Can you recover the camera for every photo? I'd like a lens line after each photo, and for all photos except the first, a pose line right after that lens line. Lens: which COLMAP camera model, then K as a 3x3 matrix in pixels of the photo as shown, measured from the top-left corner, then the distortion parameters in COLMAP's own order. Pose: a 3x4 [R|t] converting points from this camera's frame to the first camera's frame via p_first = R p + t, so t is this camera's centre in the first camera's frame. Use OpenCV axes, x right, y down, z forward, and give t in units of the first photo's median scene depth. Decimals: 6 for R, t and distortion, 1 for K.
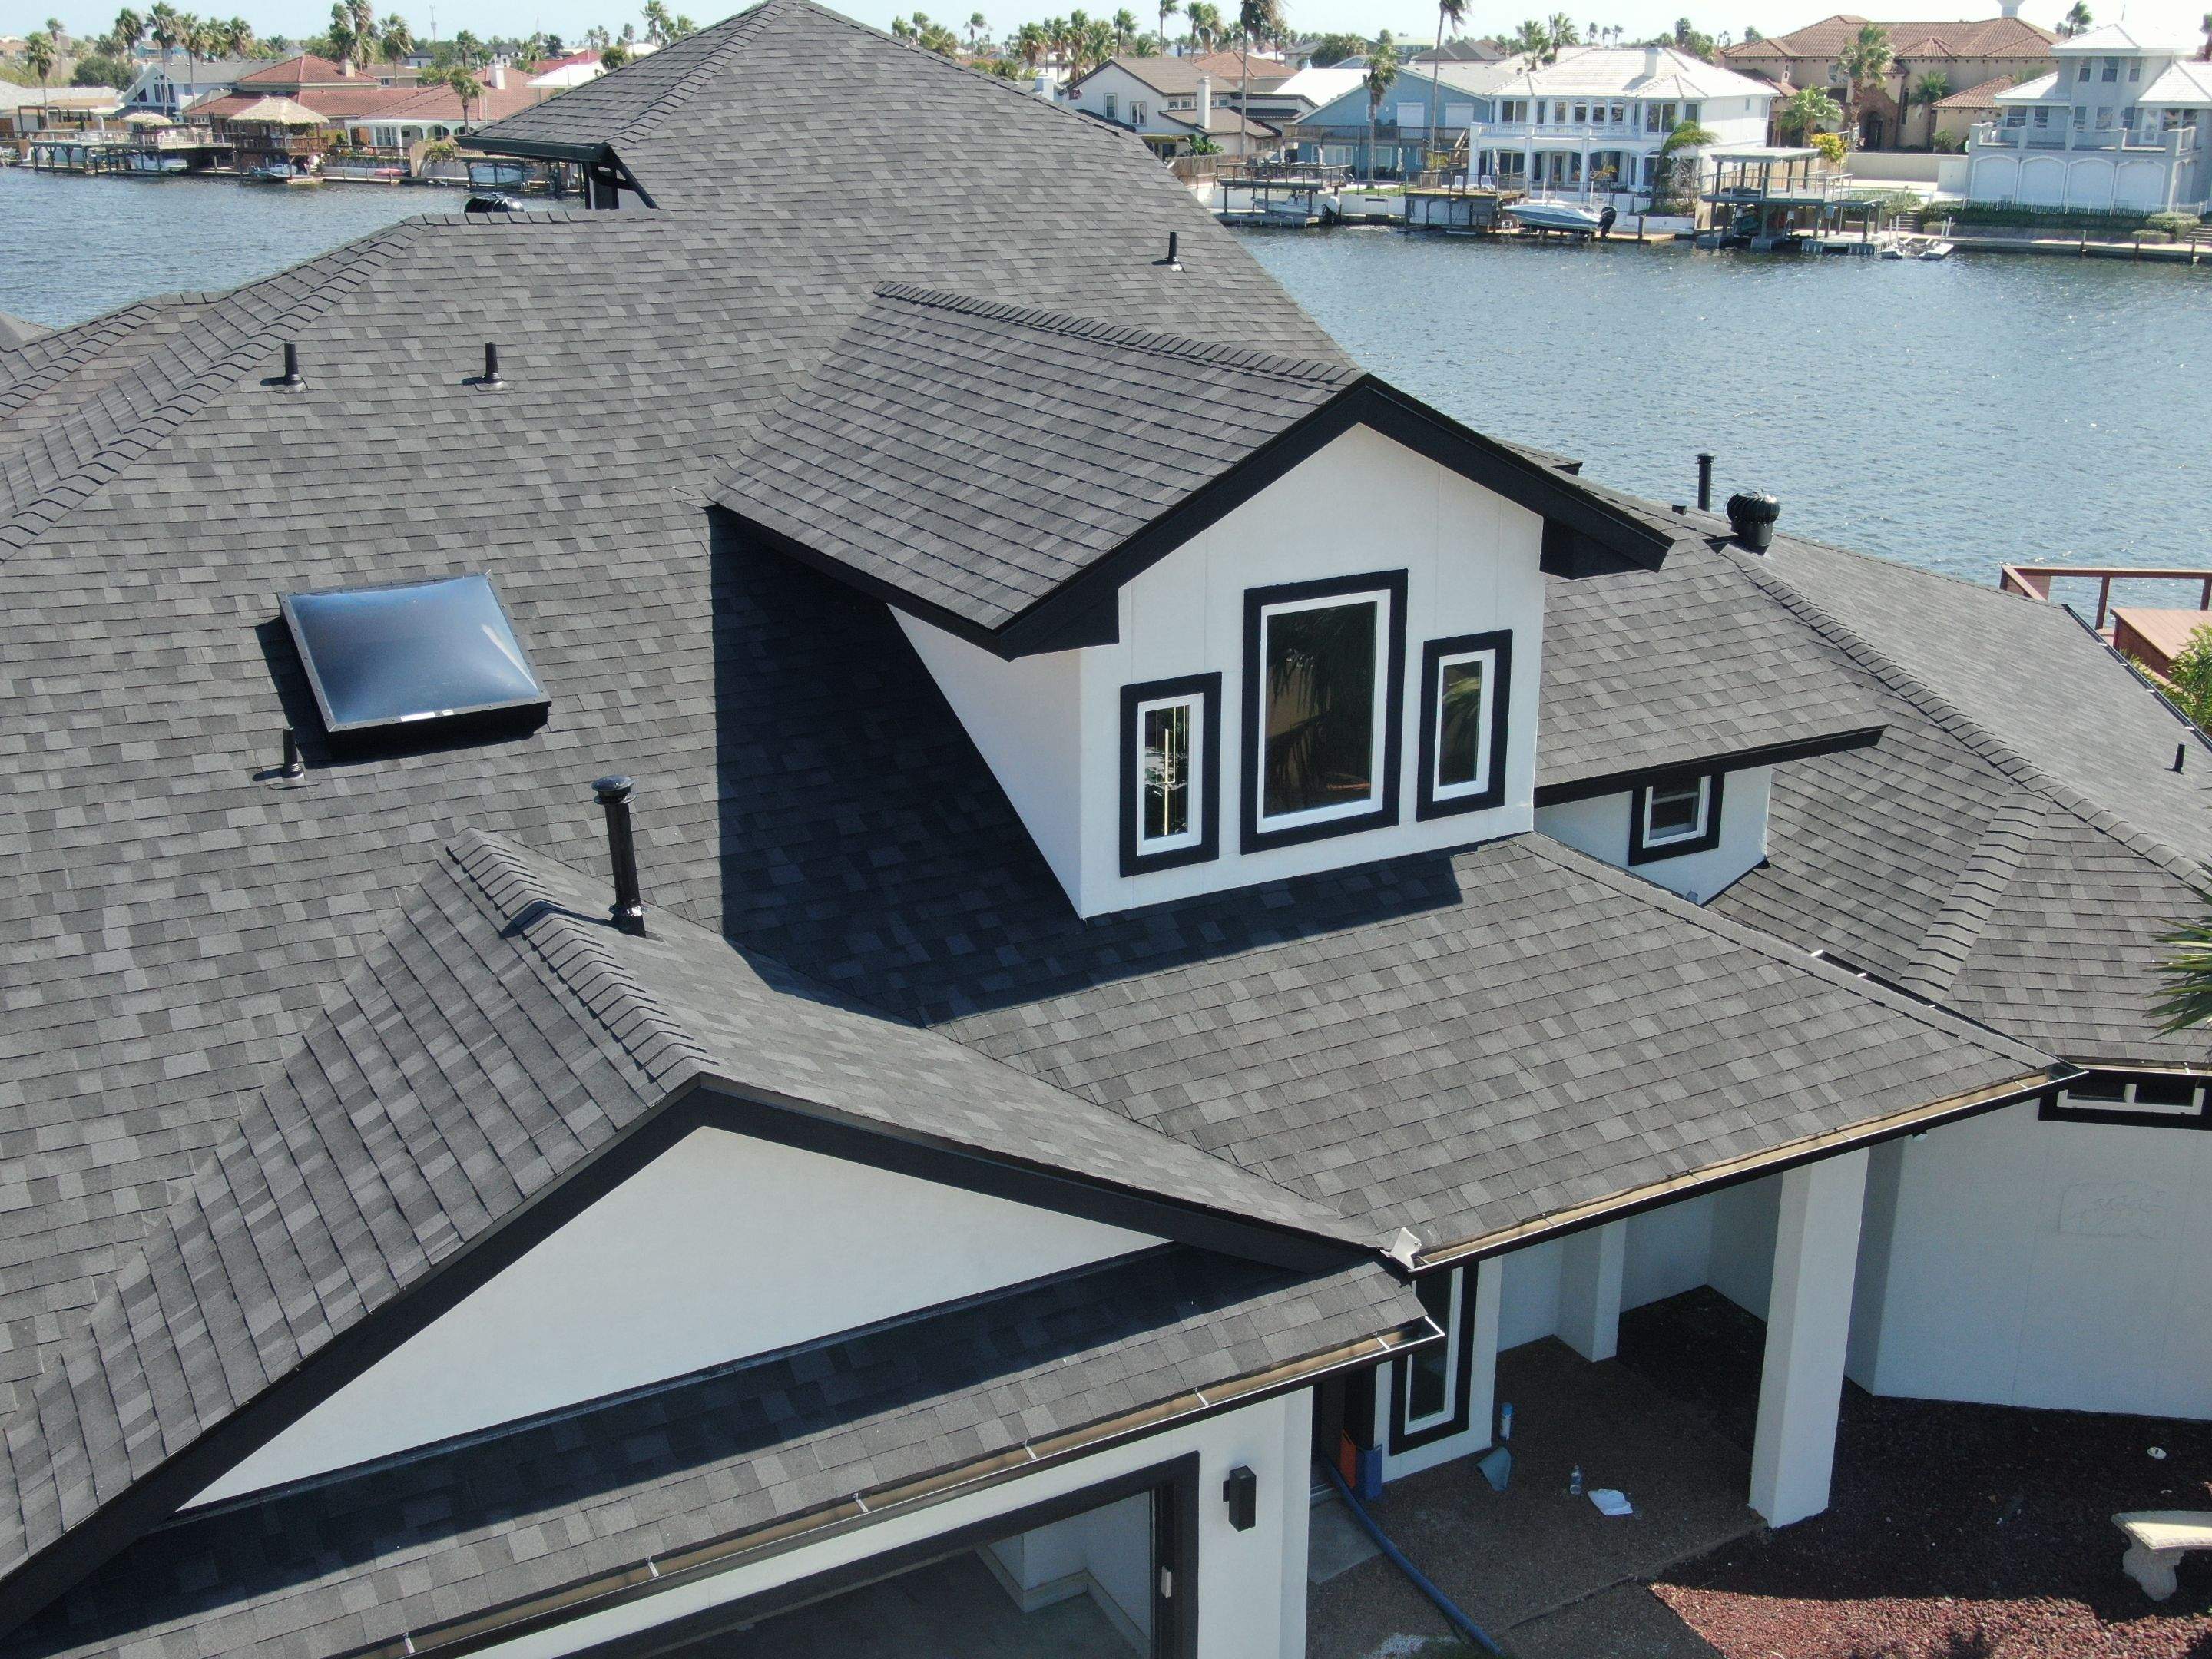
lens RADIAL K [[2292.8, 0, 1104.6], [0, 2292.8, 833.3], [0, 0, 1]] dist [-0.003988, 0.000000]
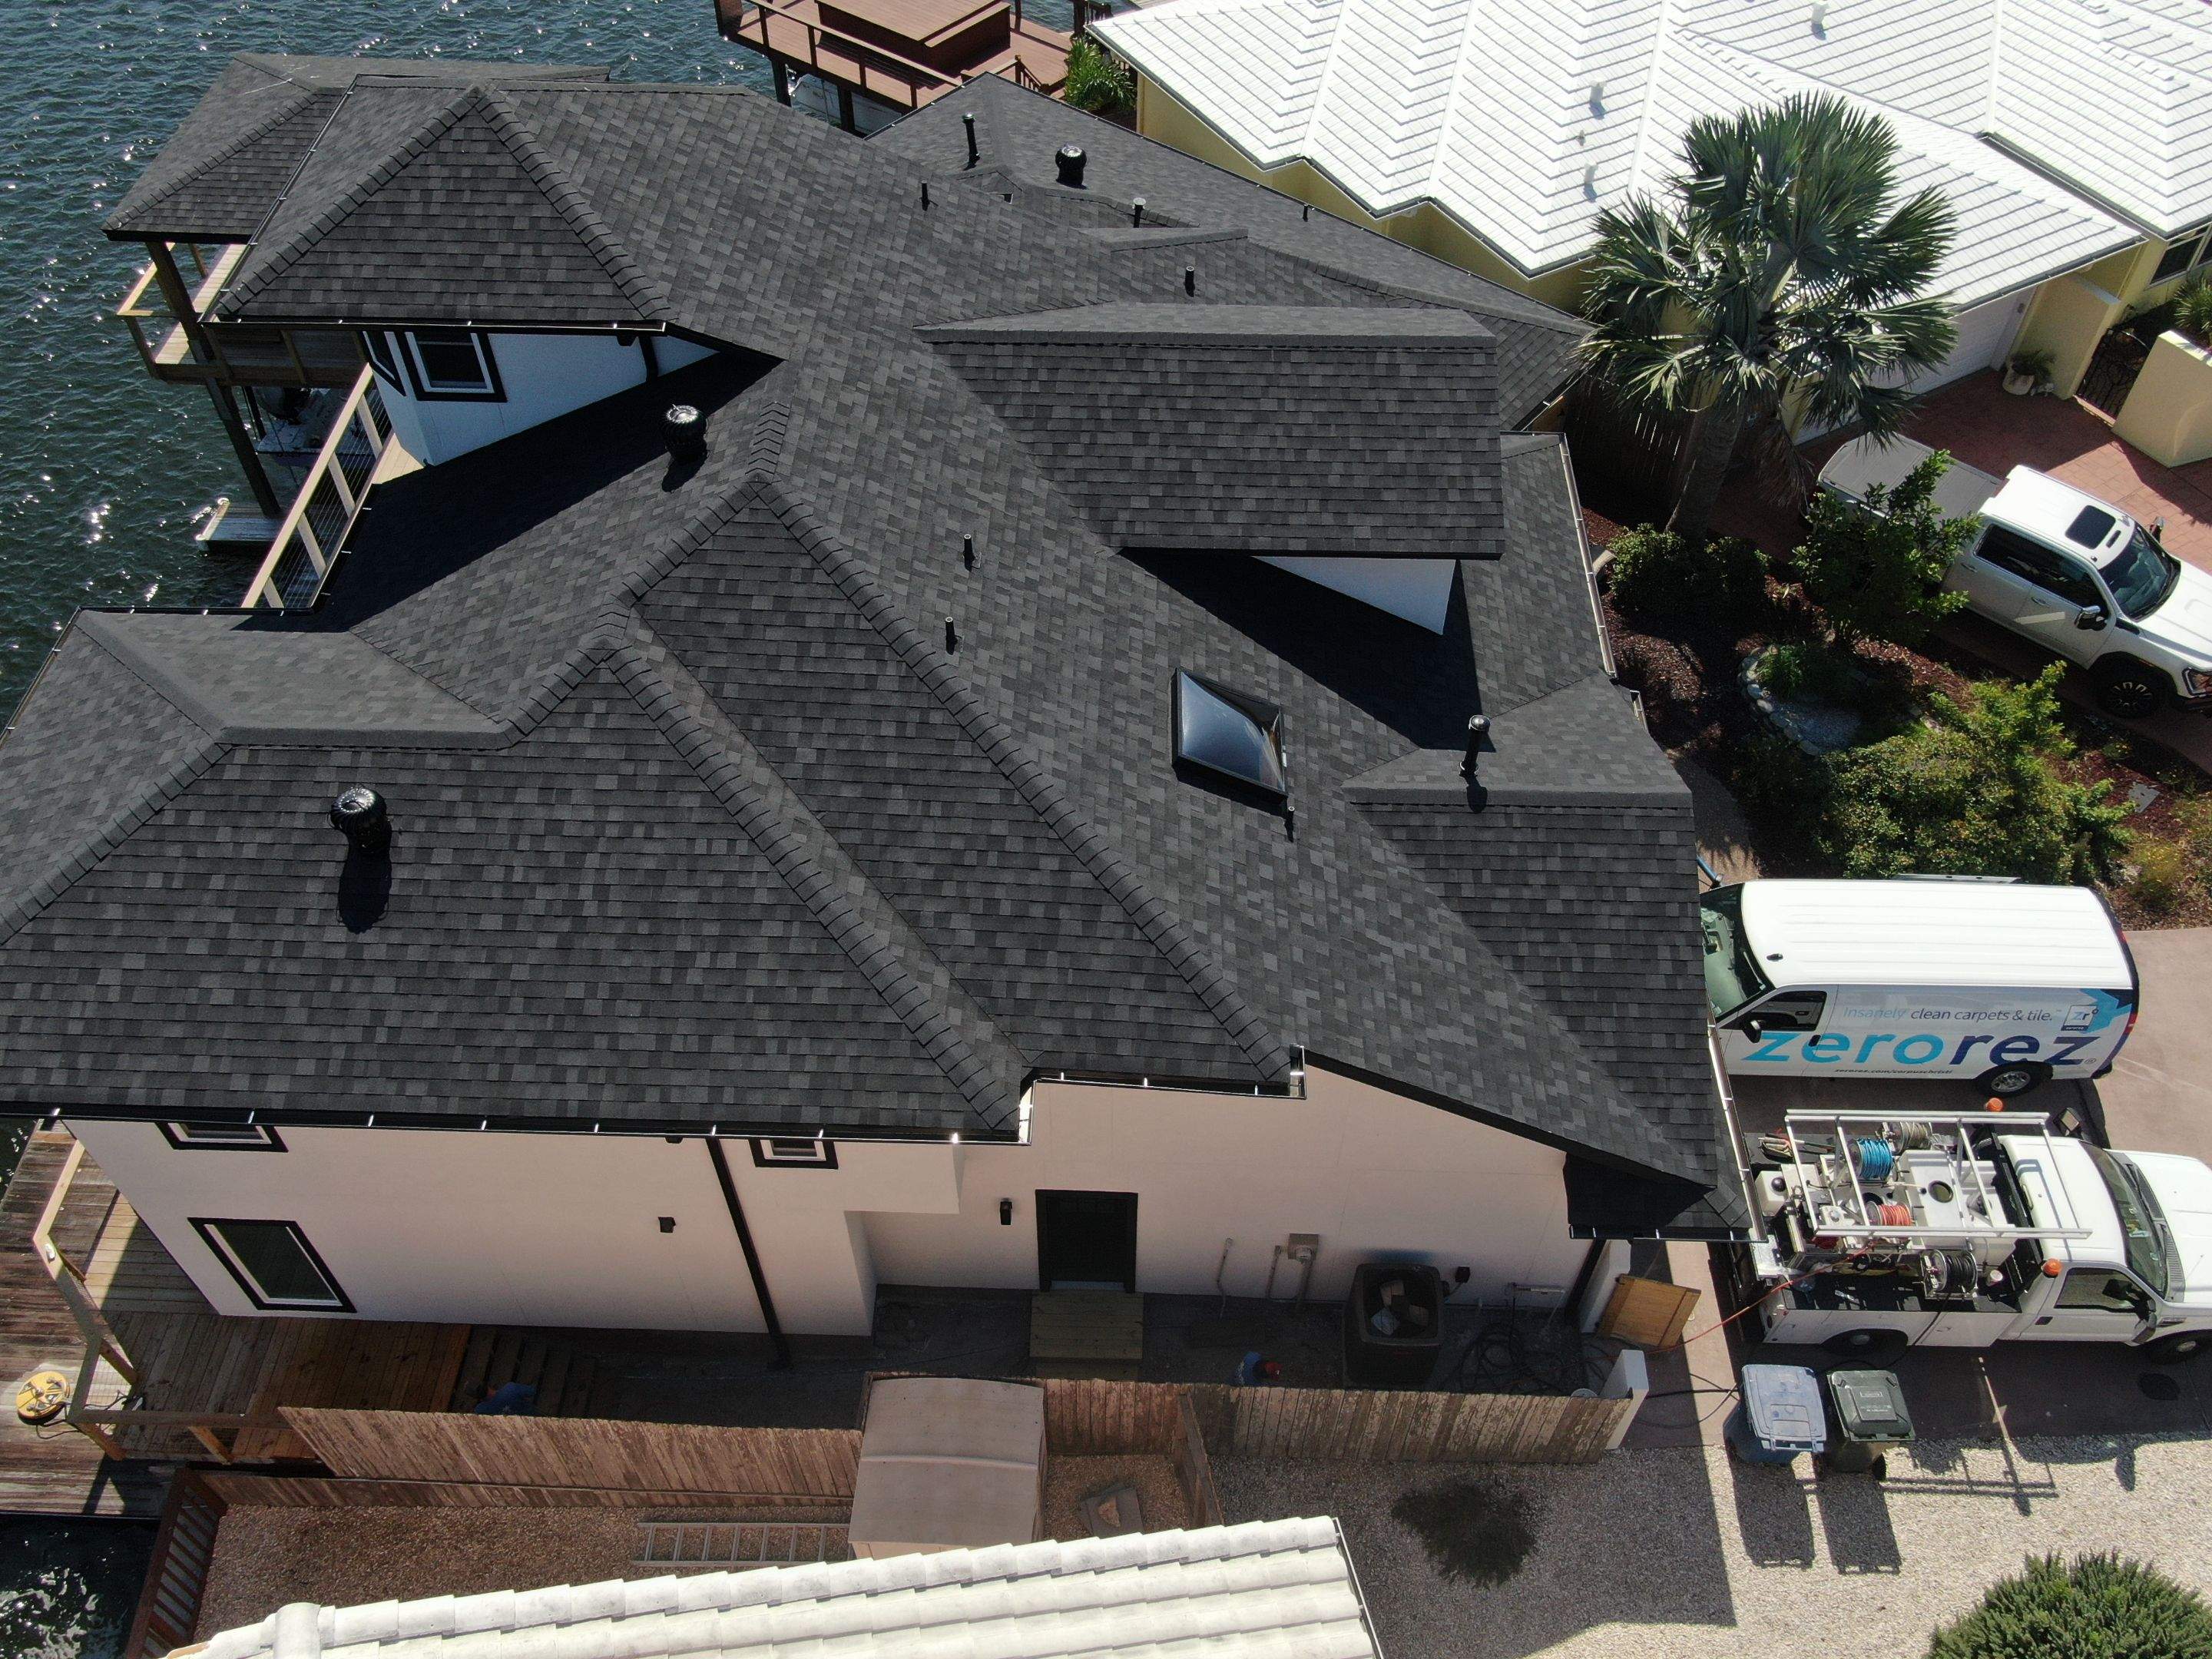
lens RADIAL K [[1812.1, 0, 1107.8], [0, 1812.1, 824.7], [0, 0, 1]] dist [-0.002424, -0.000617]
pose [[0.510014, -0.644966, 0.569126, -1.117213], [0.275747, 0.749321, 0.602065, -0.836220], [-0.814769, -0.150127, 0.560012, 0.281195]]
